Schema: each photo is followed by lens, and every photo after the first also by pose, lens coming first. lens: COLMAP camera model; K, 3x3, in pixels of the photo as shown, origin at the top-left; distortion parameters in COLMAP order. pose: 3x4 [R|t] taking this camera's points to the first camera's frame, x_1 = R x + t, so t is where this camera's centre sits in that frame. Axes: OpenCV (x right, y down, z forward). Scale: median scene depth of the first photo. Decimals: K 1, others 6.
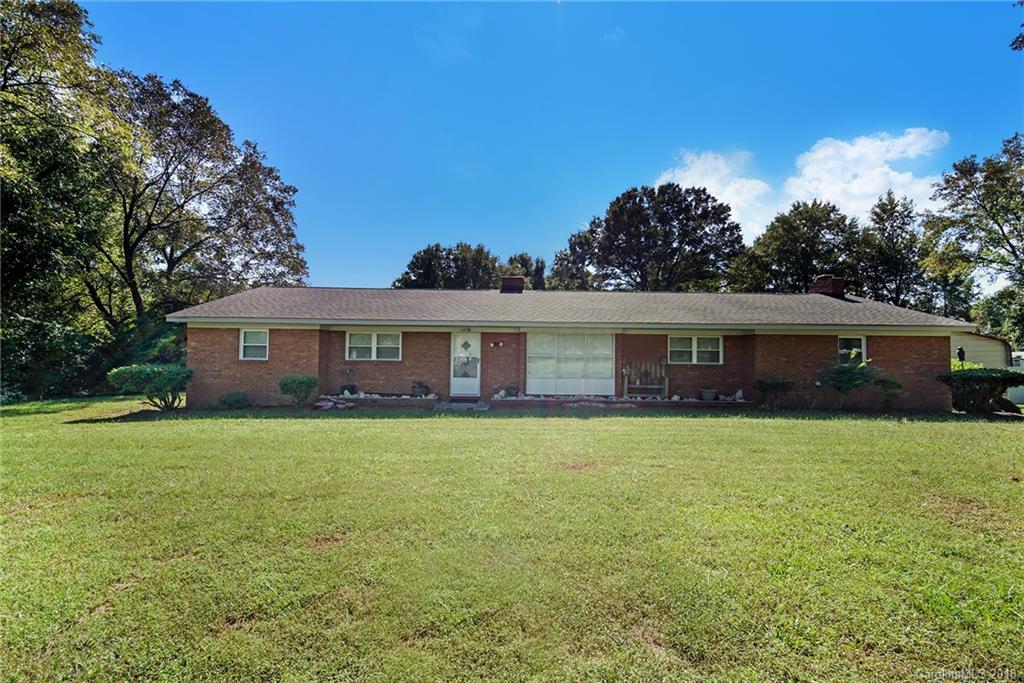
lens RADIAL K [[416.0, 0, 516.2], [0, 416.0, 342.2], [0, 0, 1]] dist [-0.001455, -0.000397]
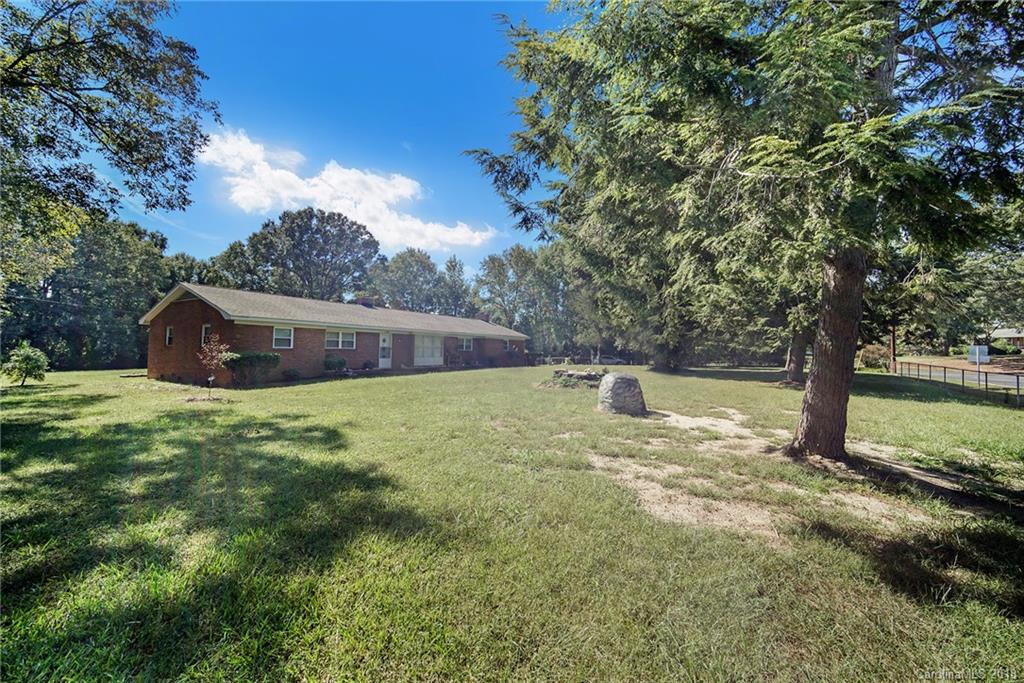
lens RADIAL K [[416.0, 0, 516.2], [0, 416.0, 342.2], [0, 0, 1]] dist [-0.001455, -0.000397]
pose [[0.516122, 0.013787, 0.856404, -1.390059], [-0.029061, 0.999577, 0.001422, -0.004735], [-0.856022, -0.025622, 0.516304, -0.431305]]
